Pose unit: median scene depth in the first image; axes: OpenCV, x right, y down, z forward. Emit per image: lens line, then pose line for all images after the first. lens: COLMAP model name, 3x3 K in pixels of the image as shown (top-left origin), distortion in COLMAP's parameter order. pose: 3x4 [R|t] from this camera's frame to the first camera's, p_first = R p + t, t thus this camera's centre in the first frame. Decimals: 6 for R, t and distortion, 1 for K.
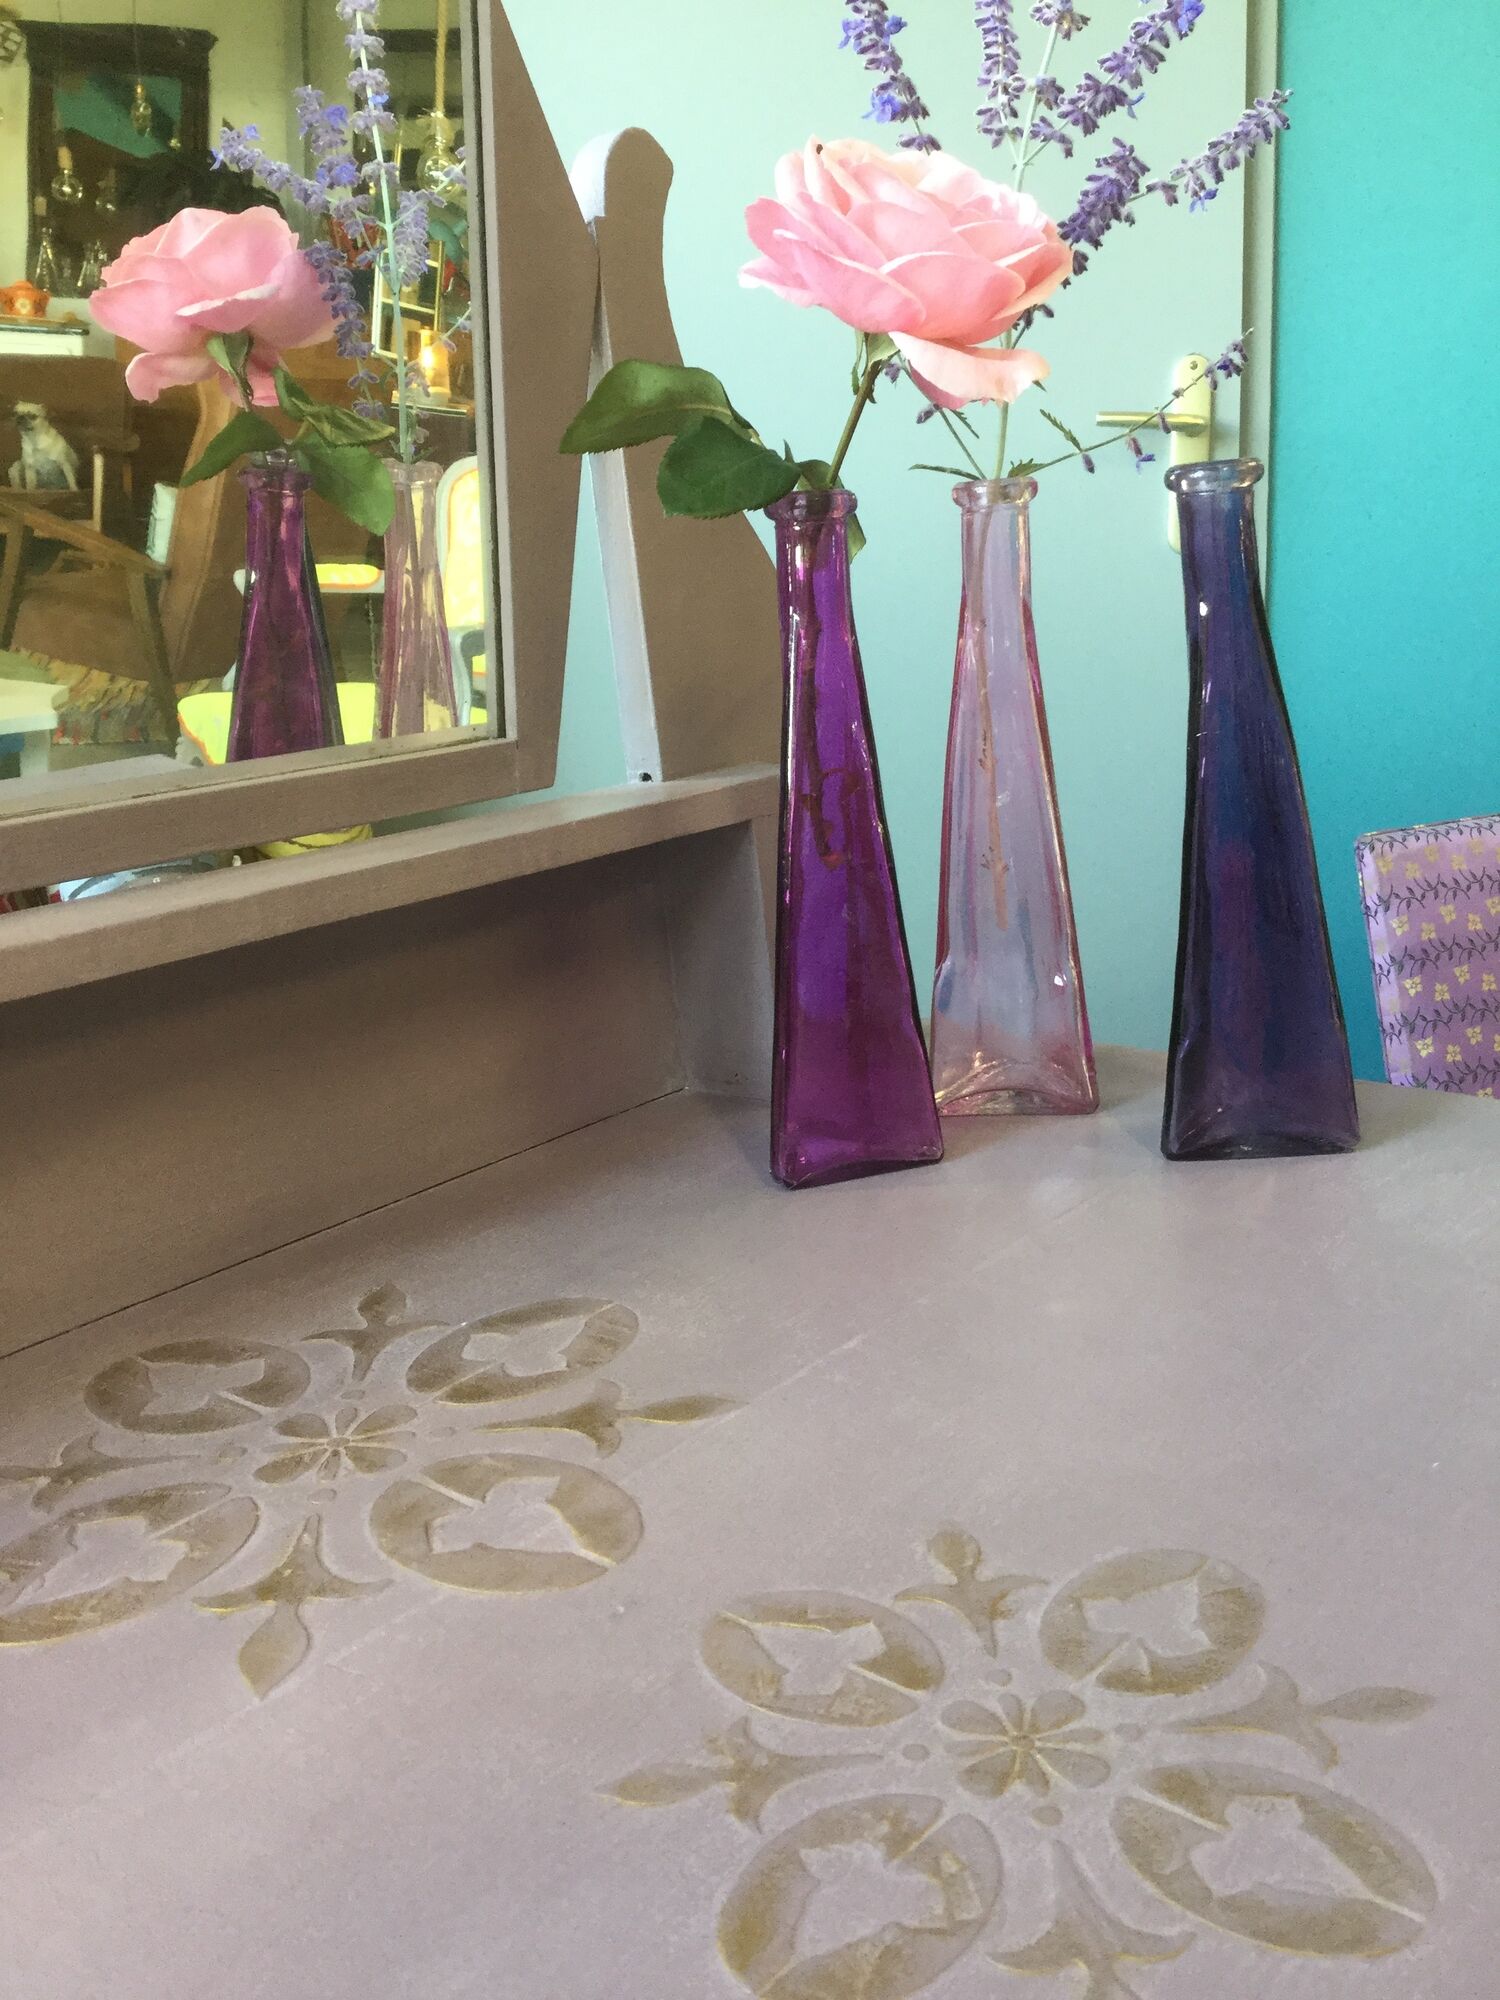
lens RADIAL K [[1902.7, 0, 750.0], [0, 1902.7, 1000.0], [0, 0, 1]] dist [0.097775, -0.312820]
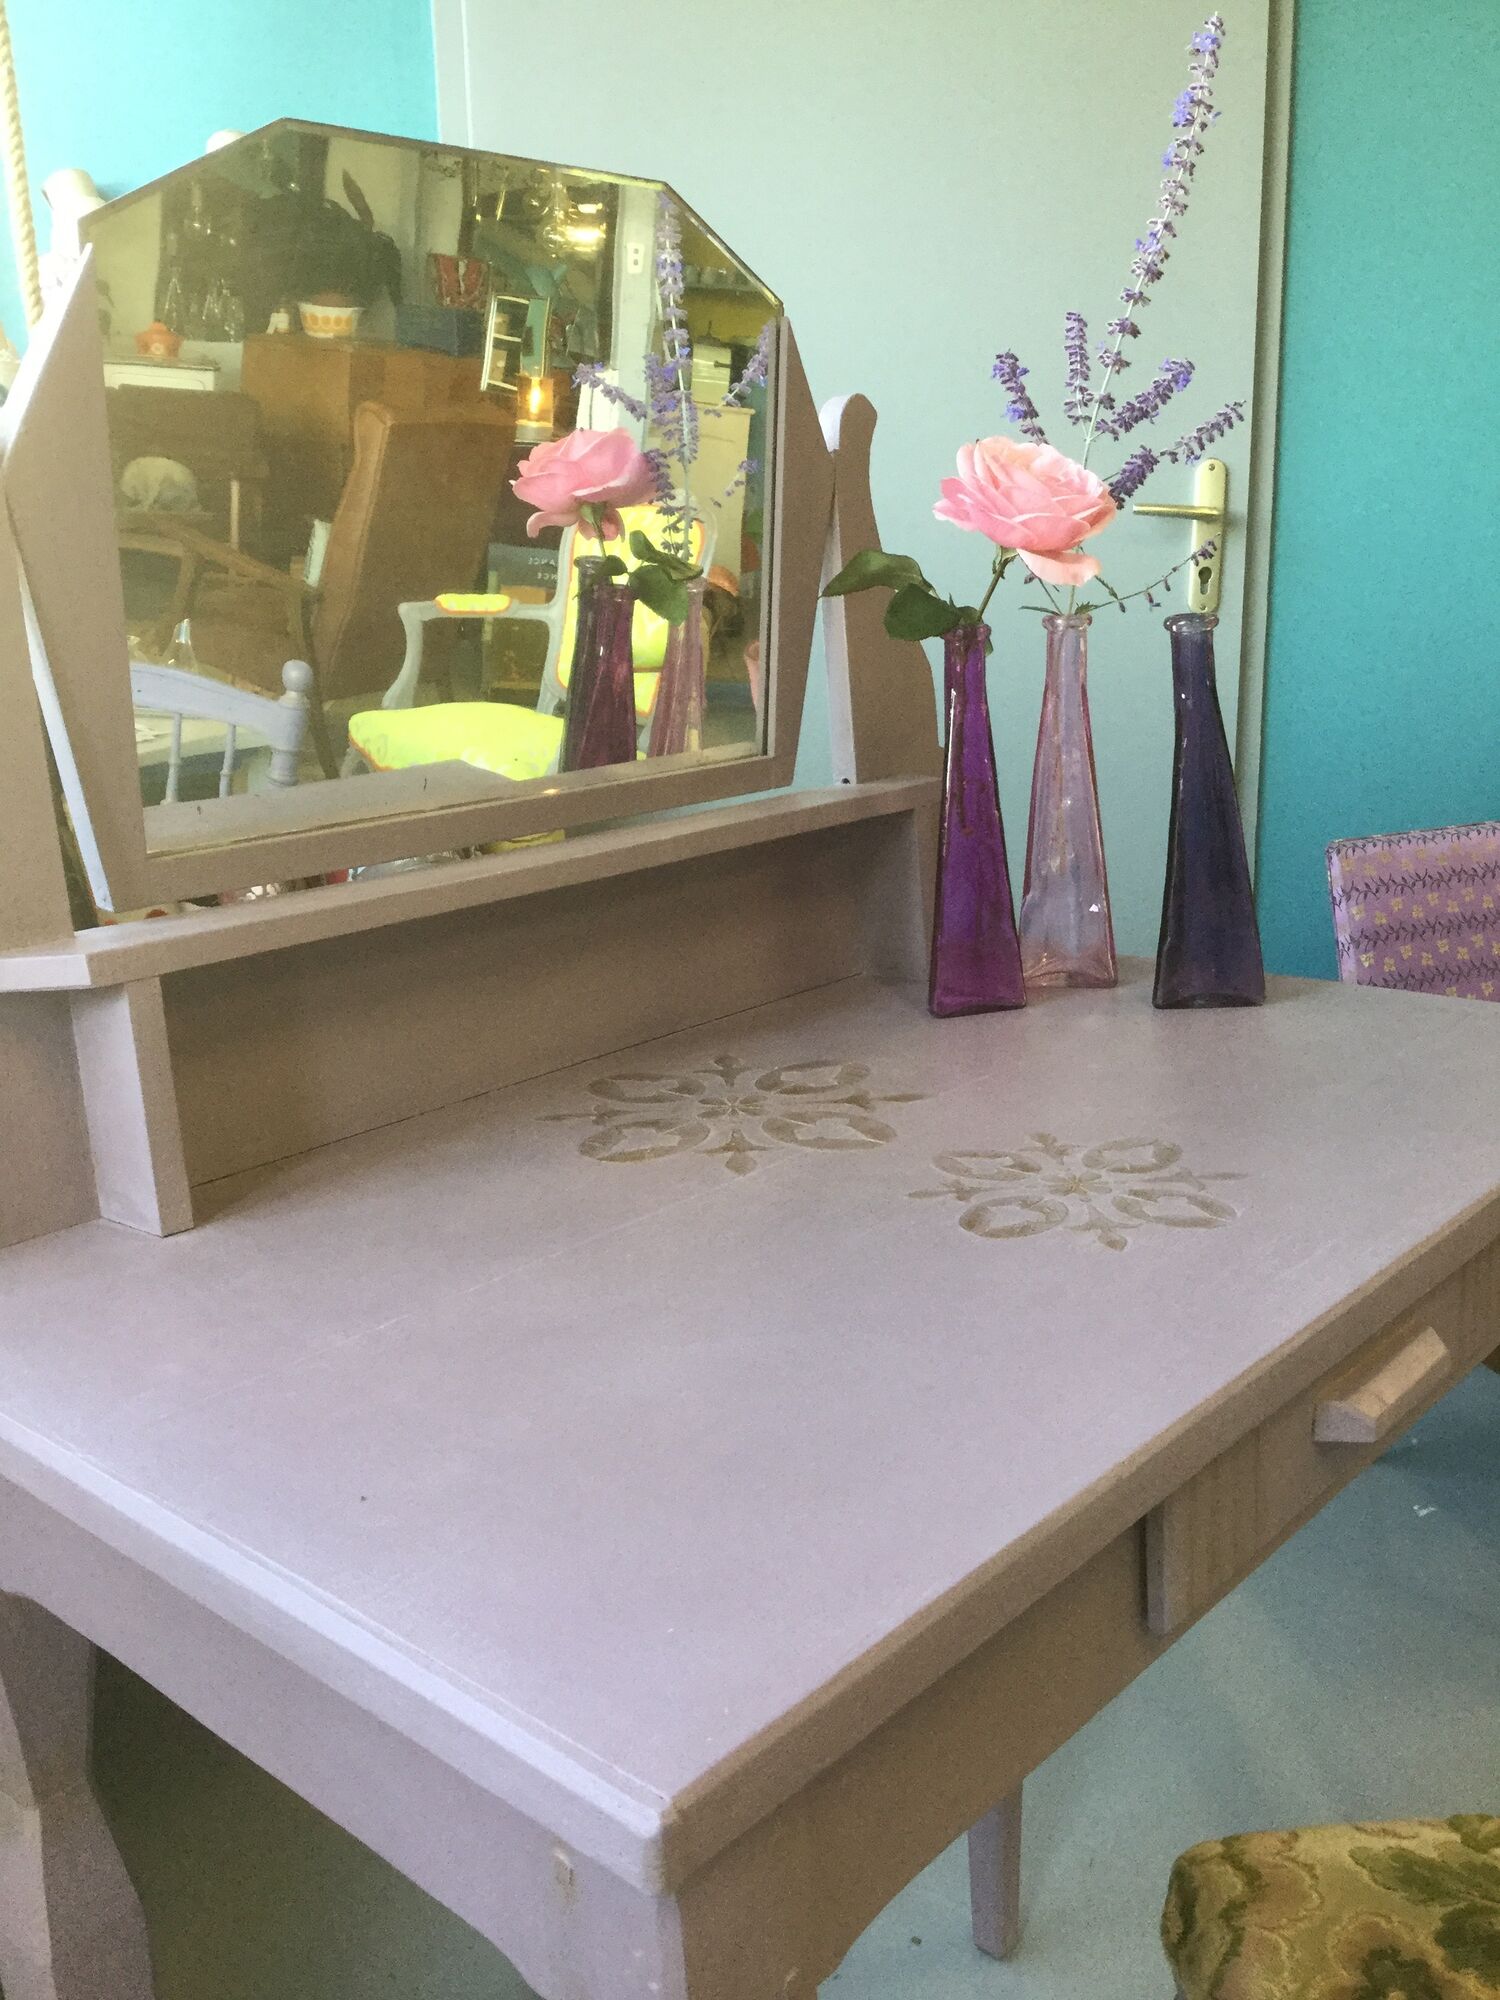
lens RADIAL K [[1977.0, 0, 708.7], [0, 1977.0, 1029.0], [0, 0, 1]] dist [0.019990, 0.002020]
pose [[0.999234, 0.028306, -0.027027, -0.143174], [-0.028133, 0.999581, 0.006760, 0.104008], [0.027208, -0.005994, 0.999612, -0.834956]]
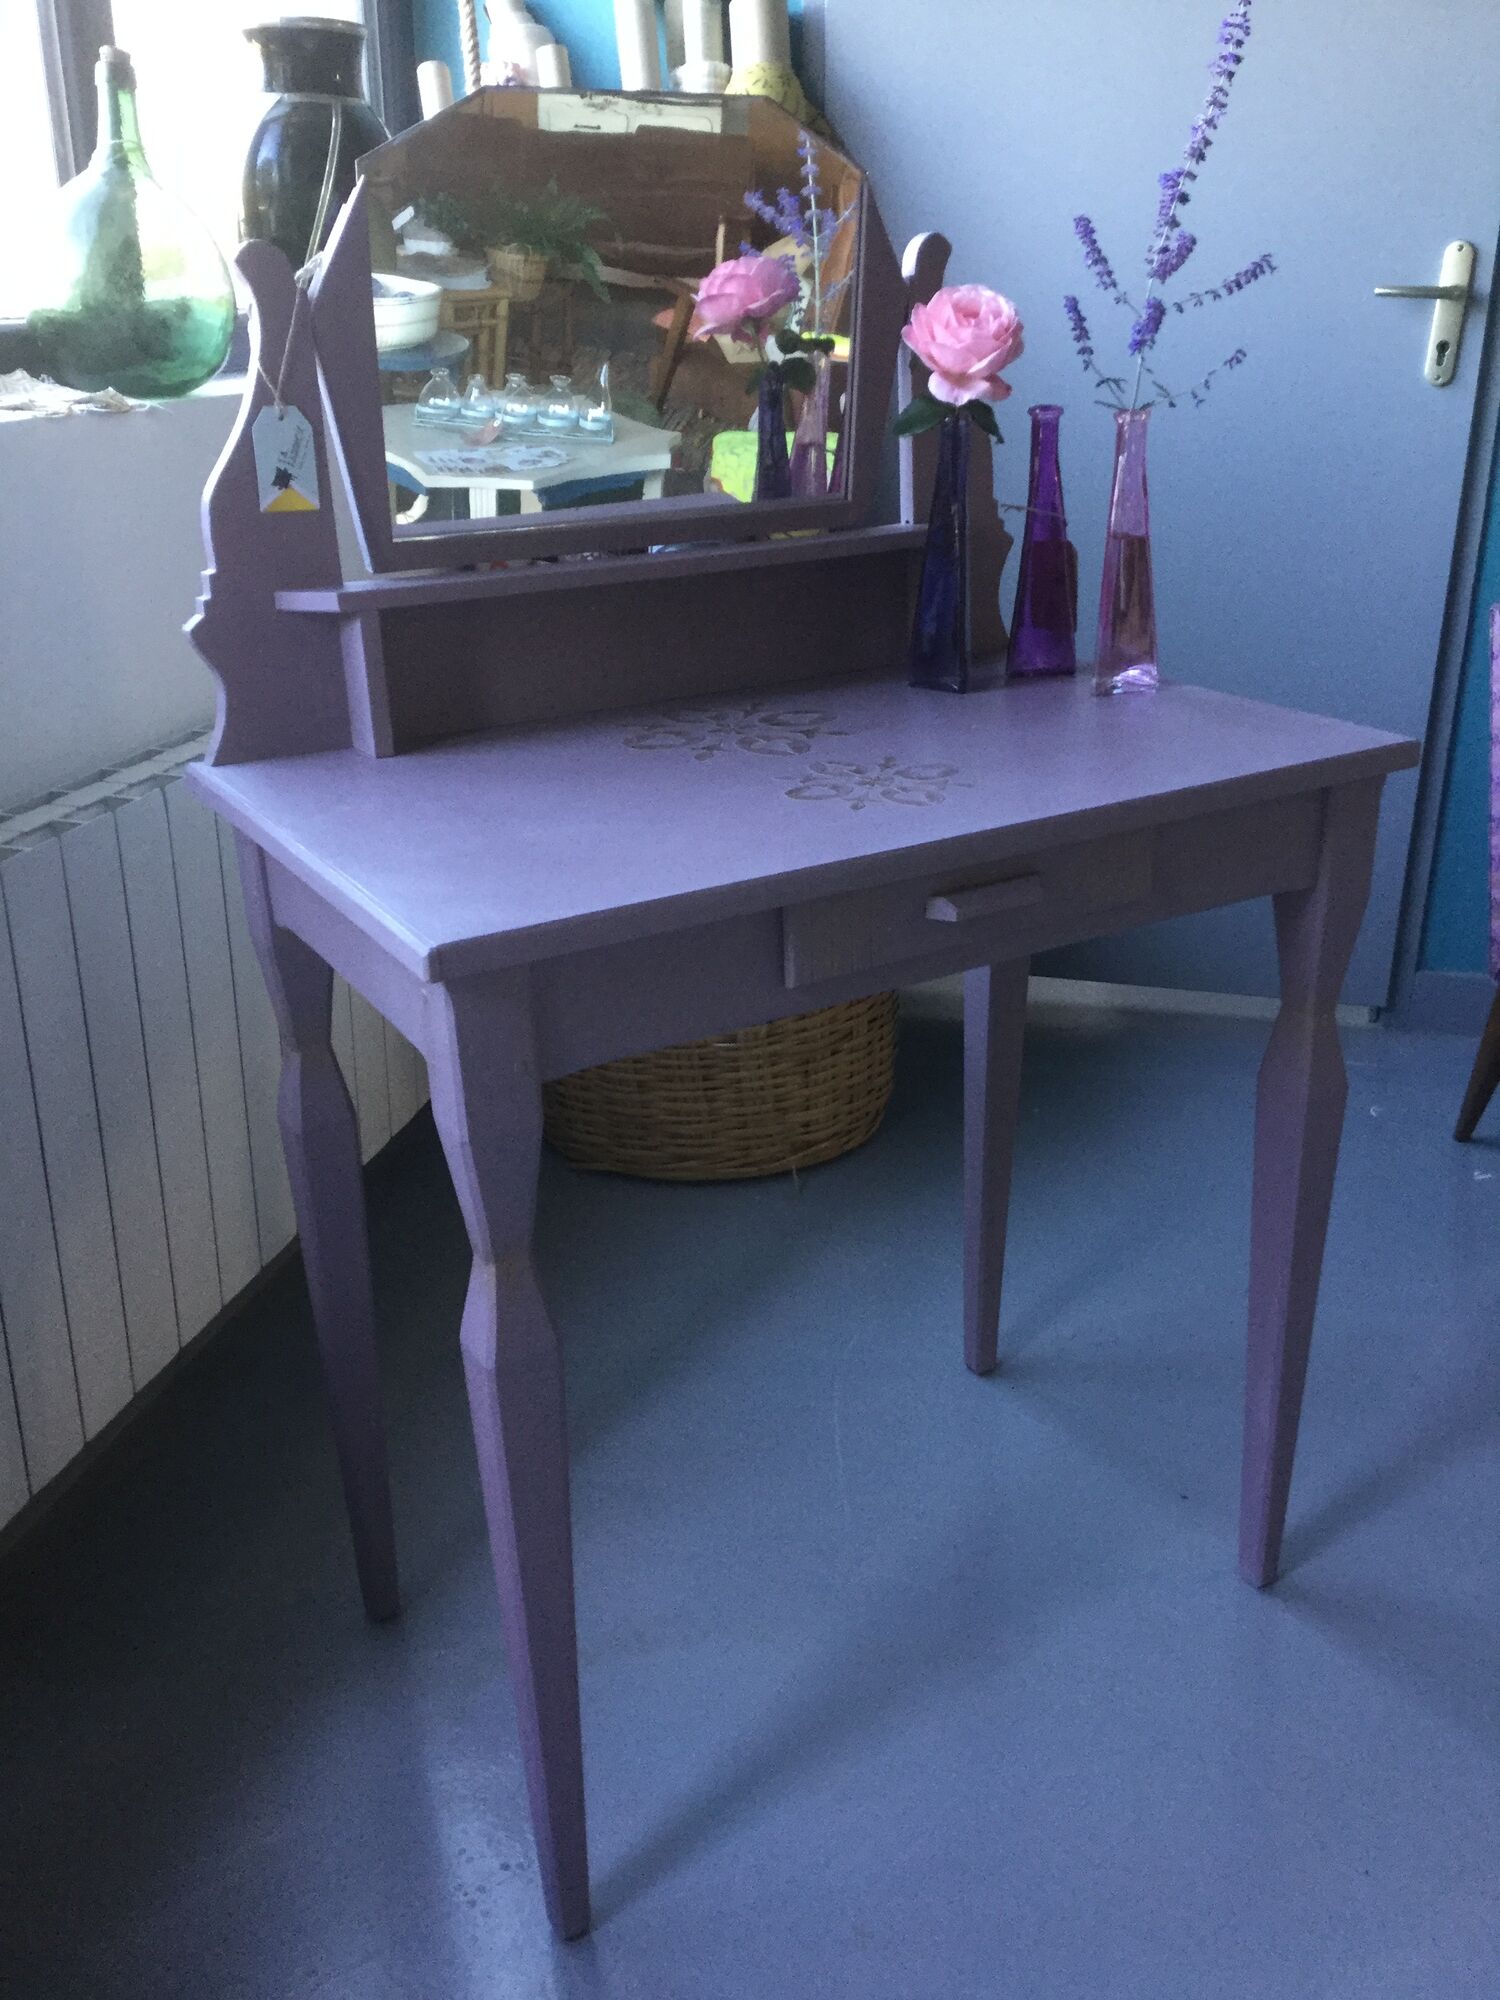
lens RADIAL K [[1977.0, 0, 708.7], [0, 1977.0, 1029.0], [0, 0, 1]] dist [0.019990, 0.002020]
pose [[0.947763, 0.162816, -0.274291, 0.582616], [-0.121928, 0.979535, 0.160140, 0.150969], [0.294751, -0.118331, 0.948219, -1.756252]]
